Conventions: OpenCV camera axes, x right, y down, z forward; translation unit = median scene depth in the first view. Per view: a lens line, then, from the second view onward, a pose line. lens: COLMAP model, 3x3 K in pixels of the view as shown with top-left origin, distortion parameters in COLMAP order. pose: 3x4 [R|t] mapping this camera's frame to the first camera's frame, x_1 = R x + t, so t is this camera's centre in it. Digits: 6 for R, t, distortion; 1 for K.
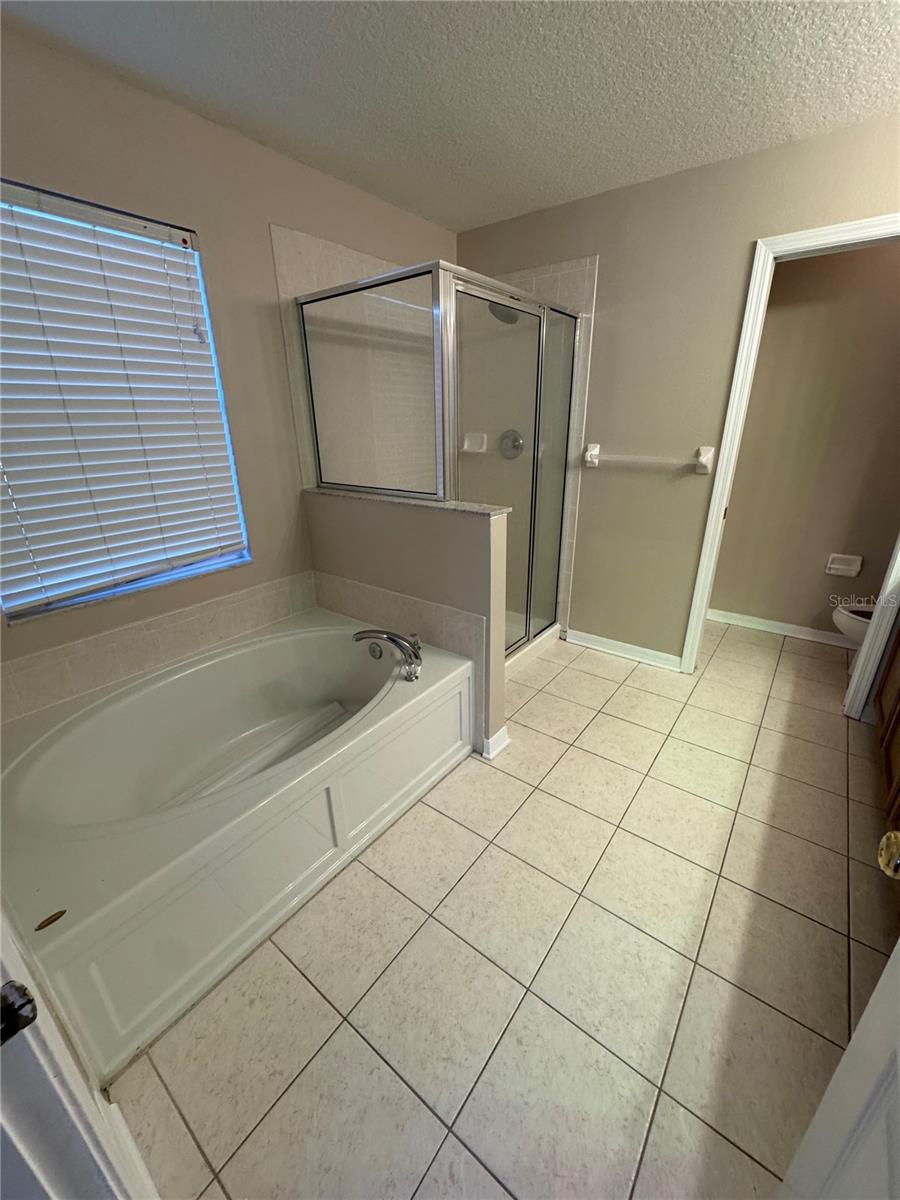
lens RADIAL K [[480.2, 0, 450.0], [0, 480.2, 600.0], [0, 0, 1]] dist [0.000645, -0.000130]
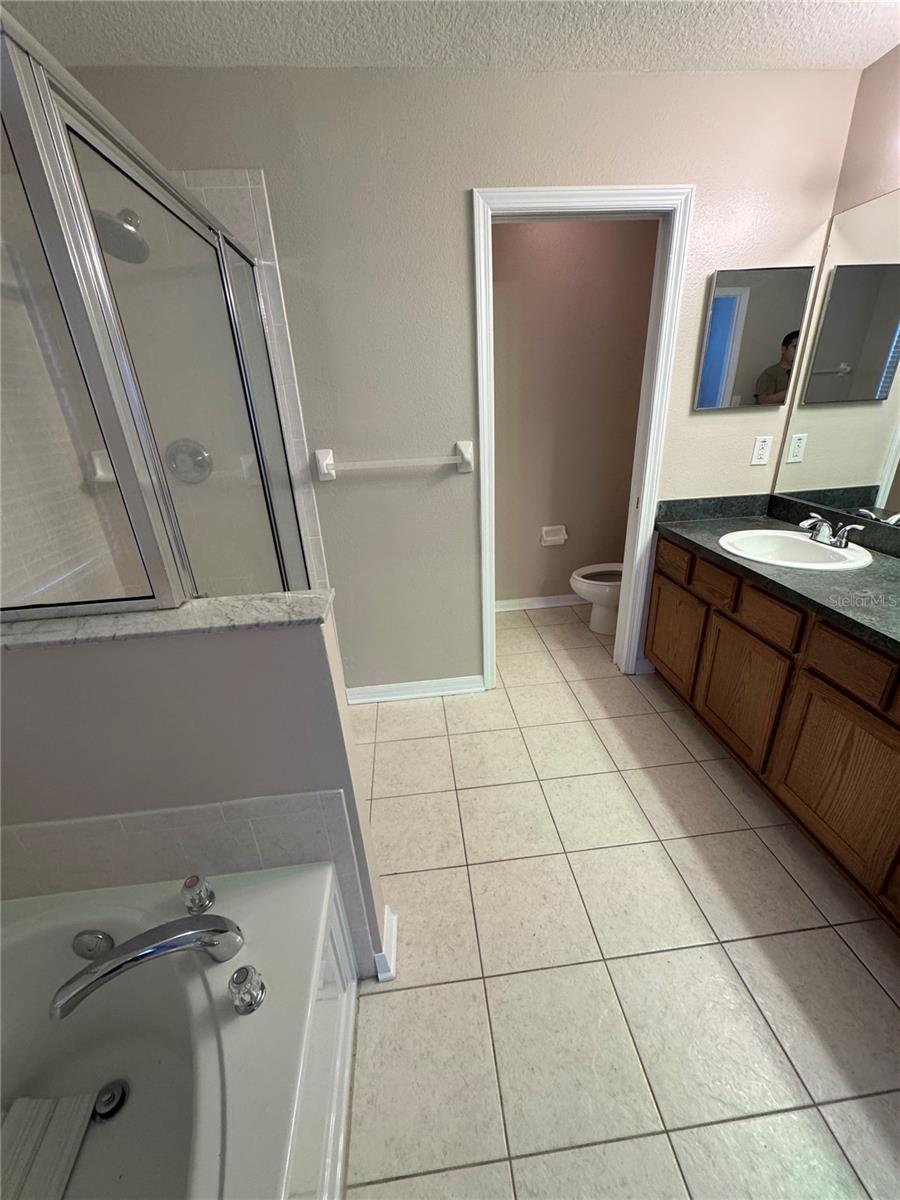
lens RADIAL K [[480.2, 0, 450.0], [0, 480.2, 600.0], [0, 0, 1]] dist [0.000645, -0.000130]
pose [[0.726547, -0.294143, 0.620974, -0.089158], [0.282189, 0.951741, 0.120656, -0.156051], [-0.626497, 0.087570, 0.774489, 0.370226]]
